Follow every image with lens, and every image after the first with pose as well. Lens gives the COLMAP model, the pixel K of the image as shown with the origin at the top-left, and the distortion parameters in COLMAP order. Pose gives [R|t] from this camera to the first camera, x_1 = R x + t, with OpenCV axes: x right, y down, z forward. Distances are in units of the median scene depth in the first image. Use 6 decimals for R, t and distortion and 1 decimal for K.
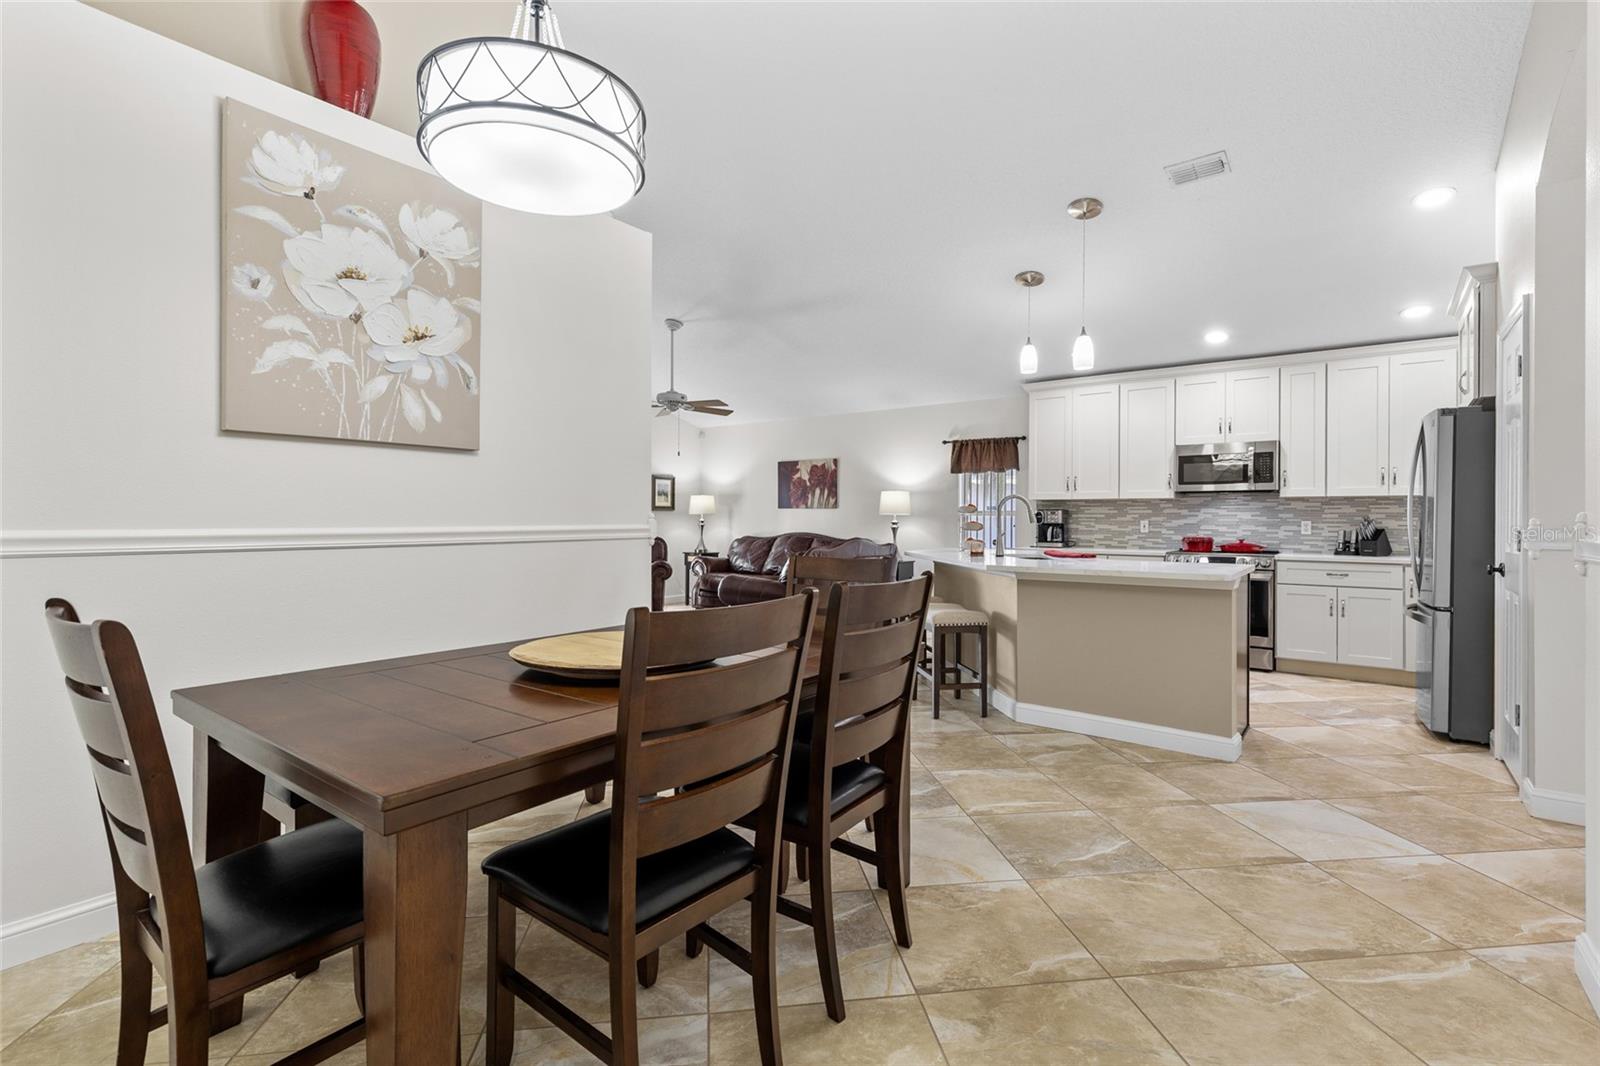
lens RADIAL K [[725.8, 0, 803.7], [0, 725.8, 520.5], [0, 0, 1]] dist [0.005564, 0.000831]
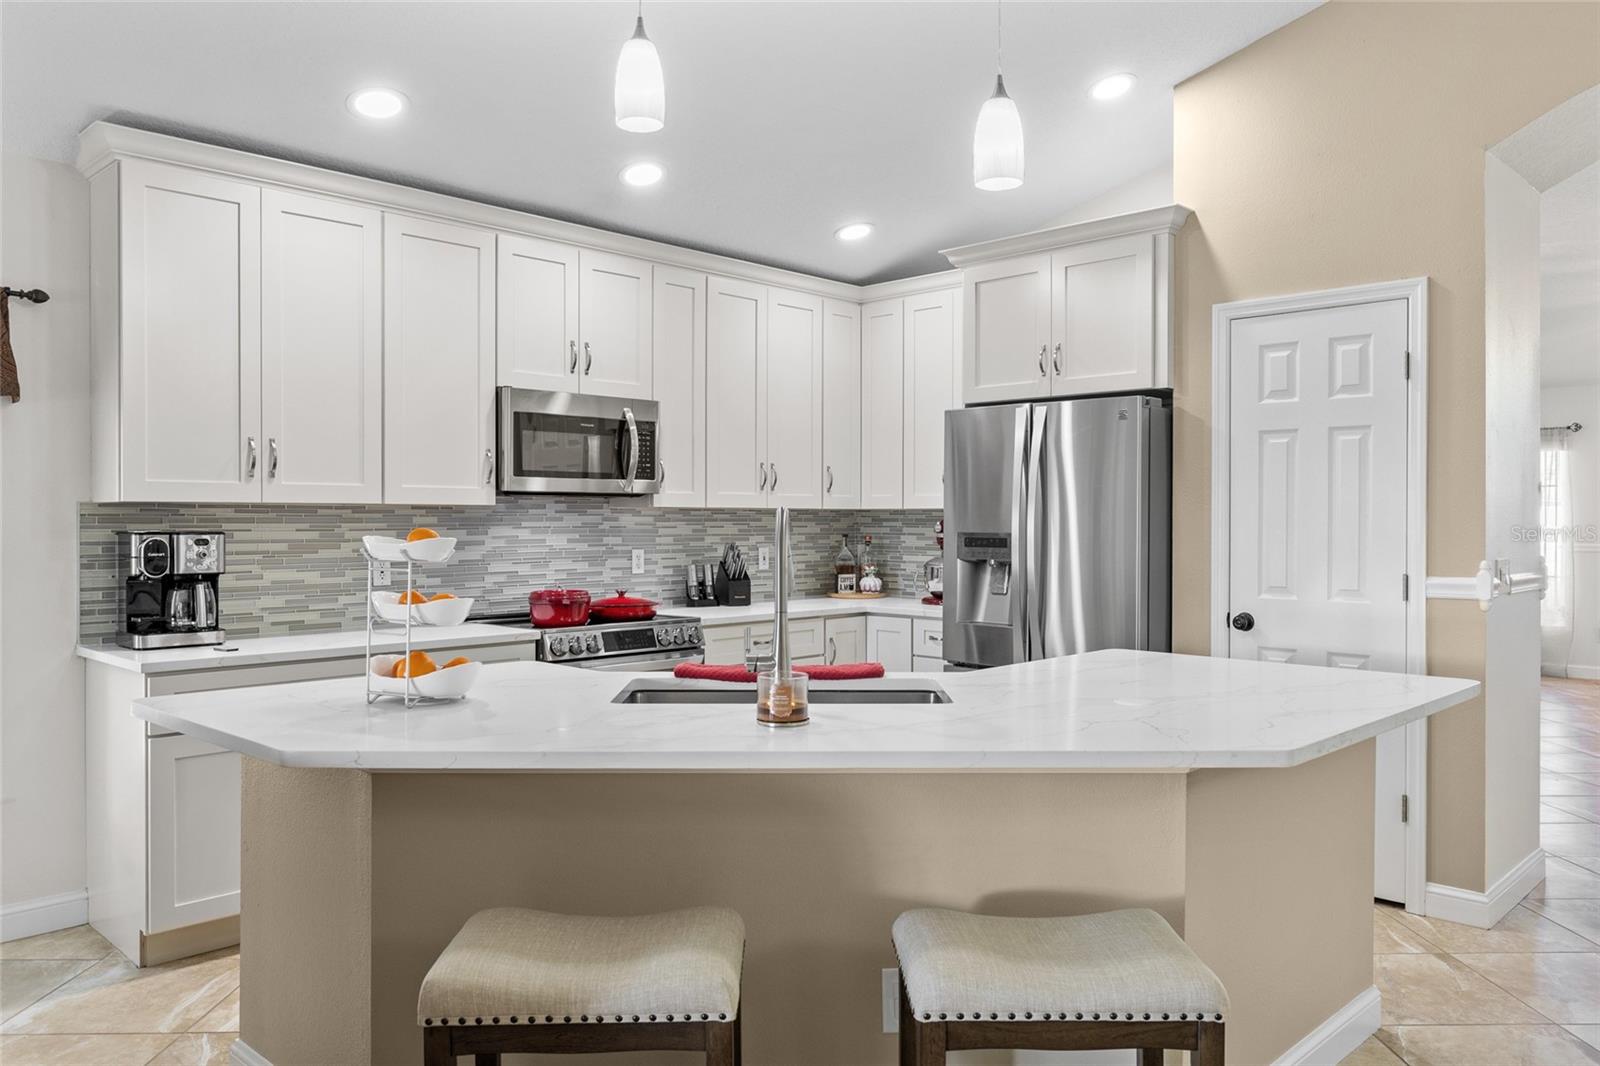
lens RADIAL K [[1154.9, 0, 797.1], [0, 1154.9, 534.8], [0, 0, 1]] dist [-0.005567, -0.000419]
pose [[0.124605, -0.019166, 0.992021, -0.163602], [0.001271, 0.999816, 0.019157, -0.026313], [-0.992206, -0.001126, 0.124607, 0.731732]]
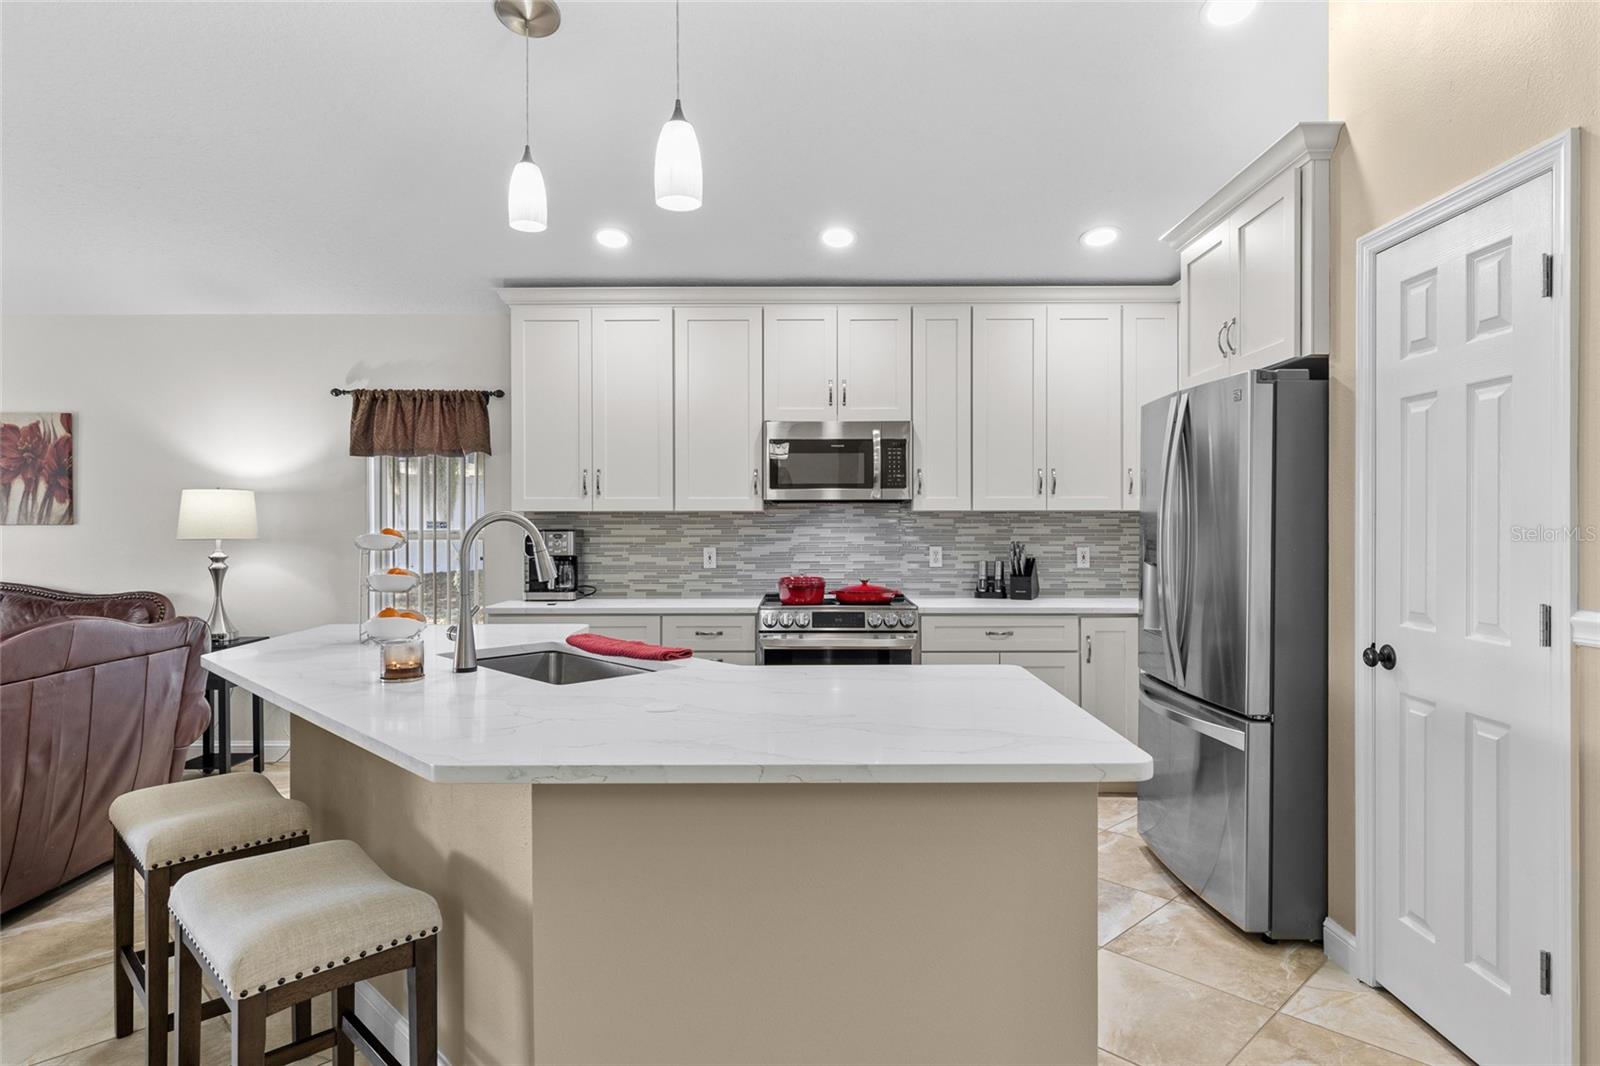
lens RADIAL K [[907.6, 0, 803.3], [0, 907.6, 526.9], [0, 0, 1]] dist [0.013271, -0.002650]
pose [[0.800939, -0.010272, 0.598658, 0.096509], [0.006952, 0.999945, 0.007857, -0.023547], [-0.598706, -0.002131, 0.800966, 0.392701]]
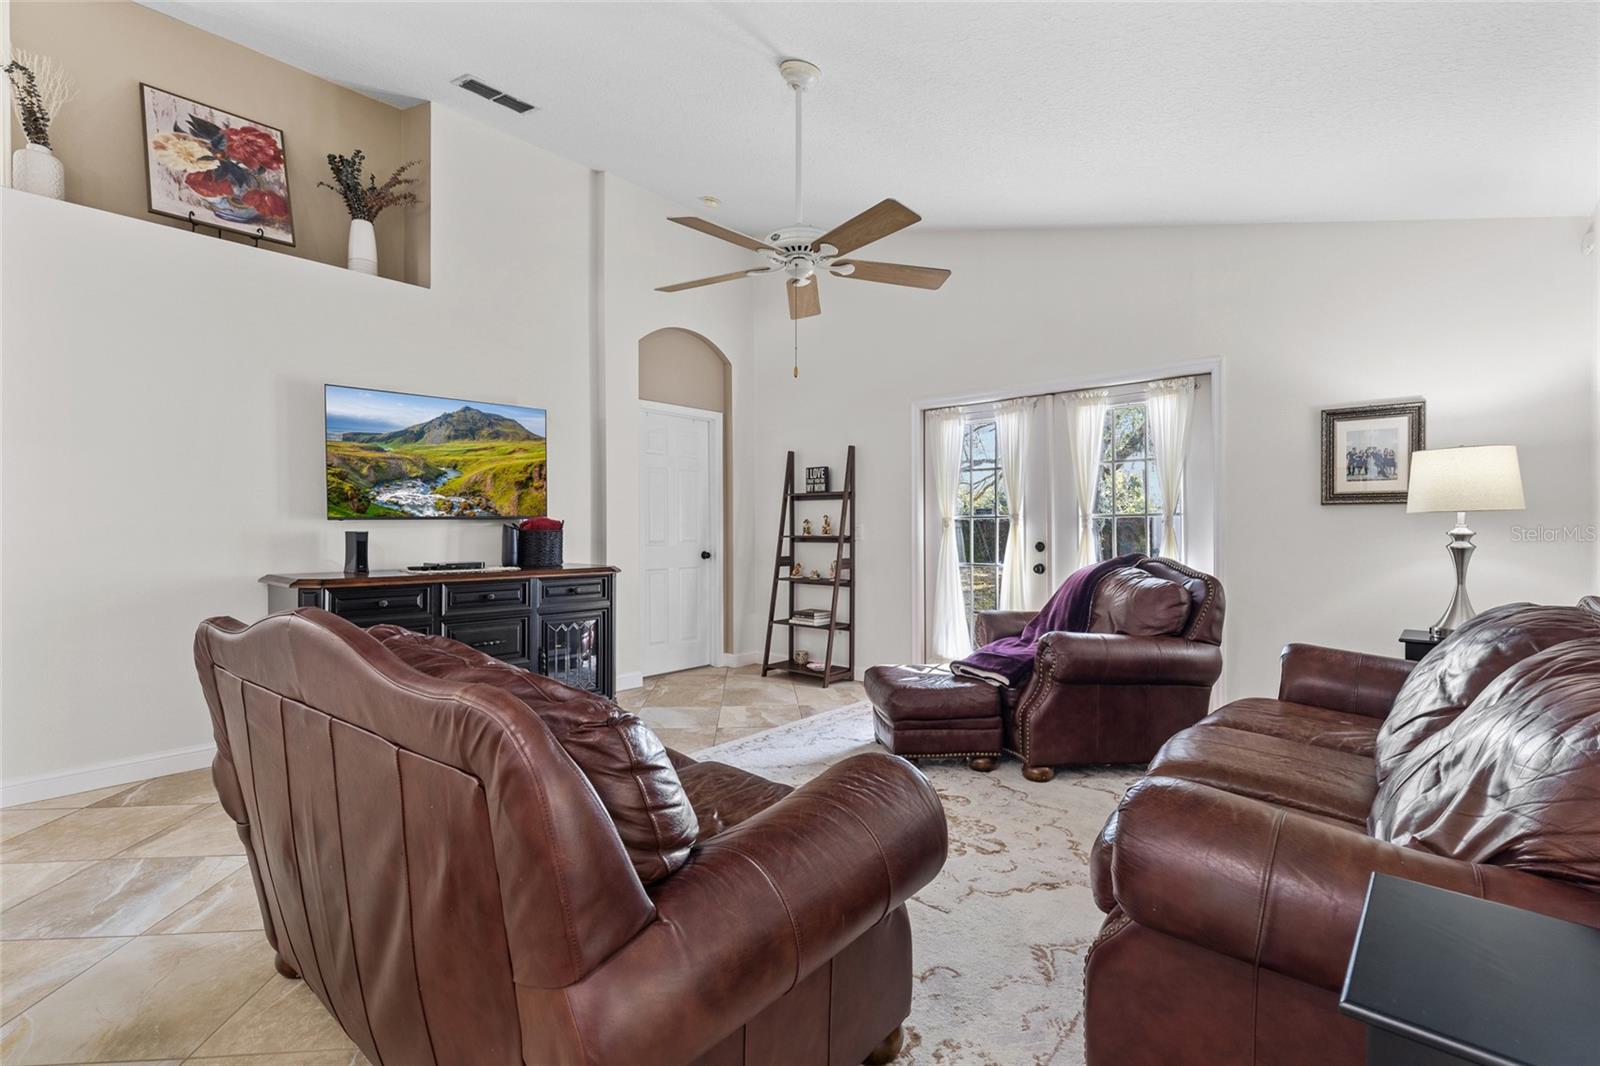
lens RADIAL K [[725.8, 0, 798.3], [0, 725.8, 531.7], [0, 0, 1]] dist [0.005564, 0.000831]
pose [[-0.062954, 0.000288, -0.998016, 0.278867], [-0.002000, 0.999998, 0.000415, 0.000077], [0.998014, 0.002022, -0.062954, 1.145270]]
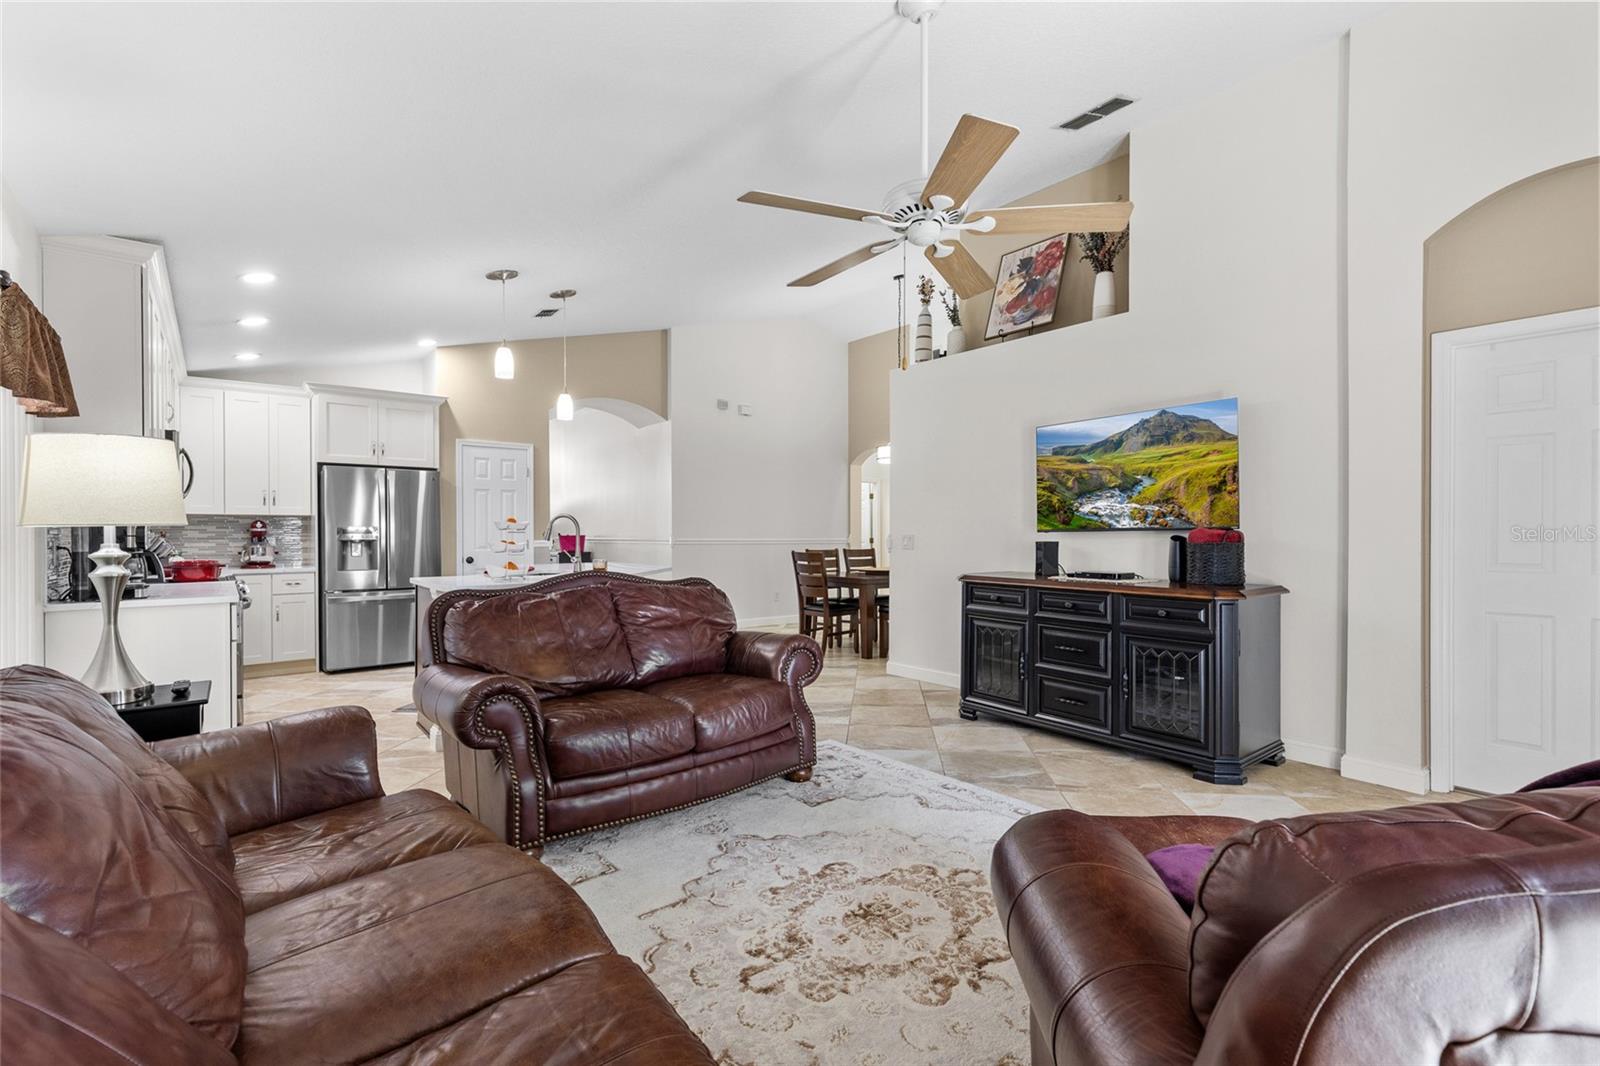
lens RADIAL K [[725.8, 0, 806.7], [0, 725.8, 533.7], [0, 0, 1]] dist [0.005564, 0.000831]
pose [[-0.971799, -0.003518, 0.235783, -0.236066], [-0.002576, 0.999987, 0.004302, -0.009555], [-0.235795, 0.003574, -0.971796, 1.524184]]
